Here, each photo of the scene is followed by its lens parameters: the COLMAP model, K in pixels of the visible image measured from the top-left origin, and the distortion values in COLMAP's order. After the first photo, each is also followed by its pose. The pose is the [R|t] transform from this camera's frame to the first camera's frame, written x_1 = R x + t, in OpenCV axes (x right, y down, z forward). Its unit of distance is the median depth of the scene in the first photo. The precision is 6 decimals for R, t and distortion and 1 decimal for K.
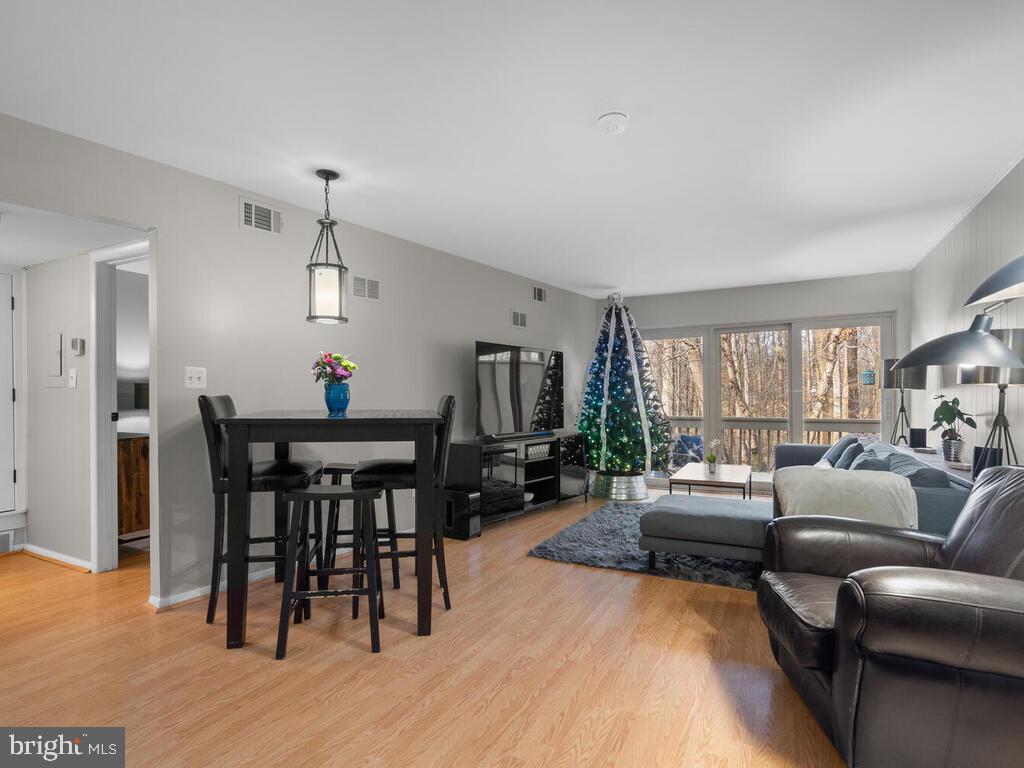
lens RADIAL K [[530.1, 0, 505.2], [0, 530.1, 392.1], [0, 0, 1]] dist [-0.006484, 0.005021]
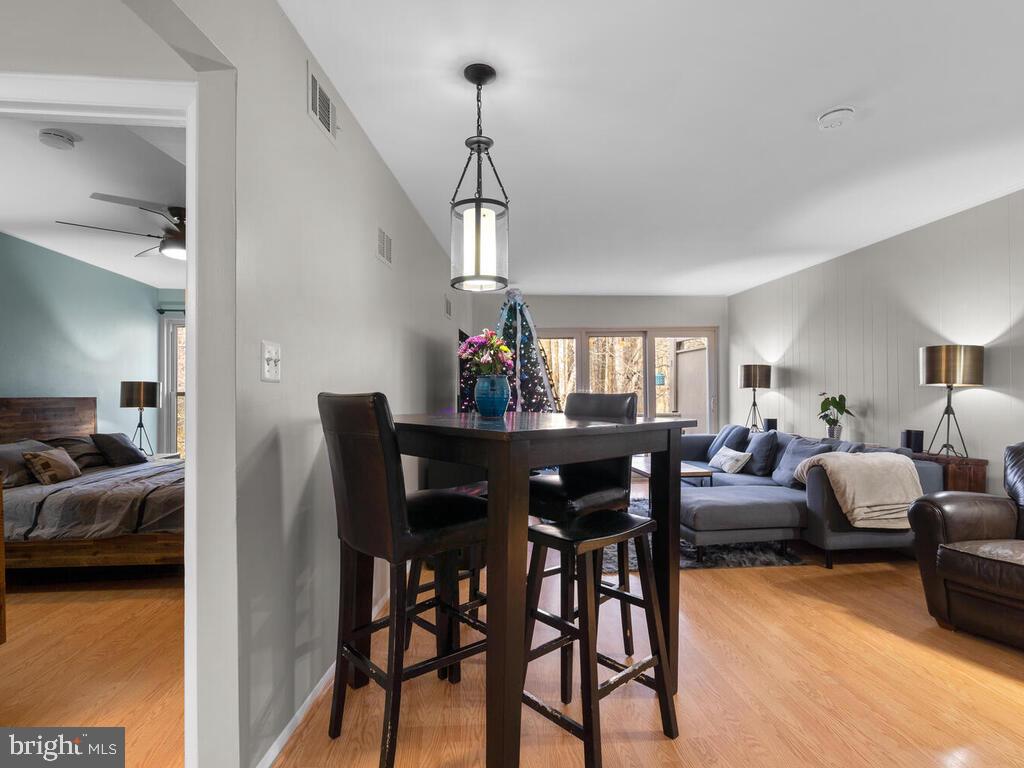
lens RADIAL K [[530.1, 0, 512.4], [0, 530.1, 393.3], [0, 0, 1]] dist [-0.006484, 0.005021]
pose [[0.837020, -0.000262, 0.547172, -0.684025], [-0.000914, 0.999998, 0.001876, 0.005871], [-0.547172, -0.002070, 0.837018, 0.407191]]
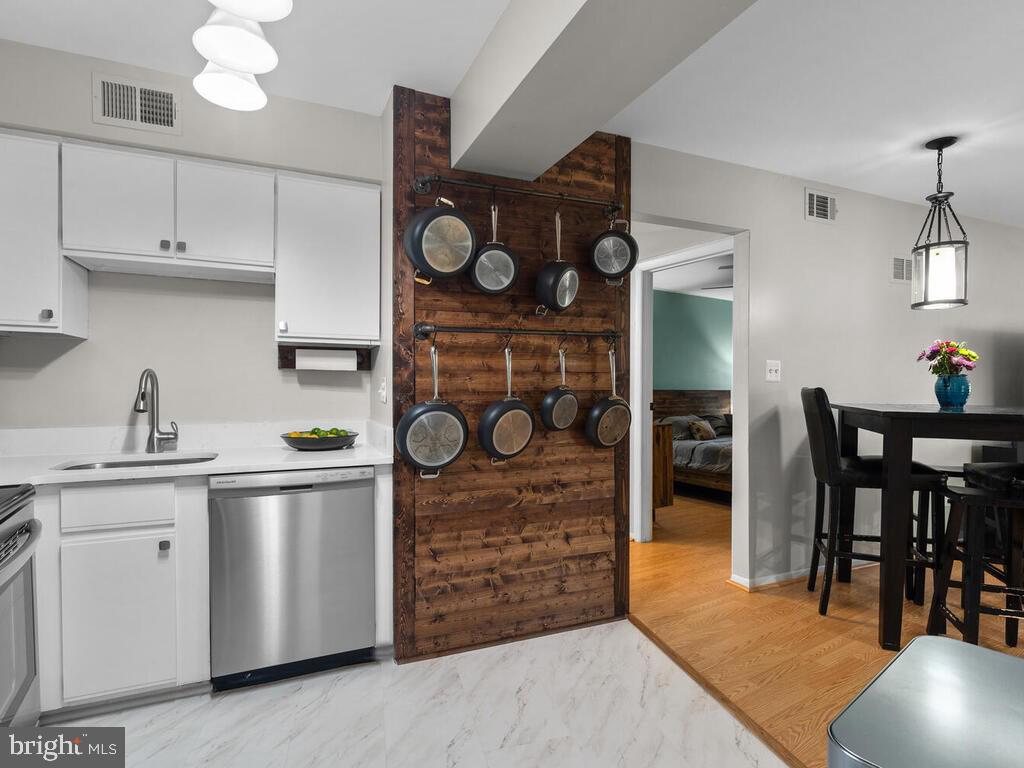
lens RADIAL K [[530.1, 0, 509.1], [0, 530.1, 390.0], [0, 0, 1]] dist [-0.006484, 0.005021]
pose [[0.864784, 0.007166, -0.502093, -0.517752], [-0.003105, 0.999955, 0.008924, 0.003130], [0.502134, -0.006159, 0.864768, -0.150525]]
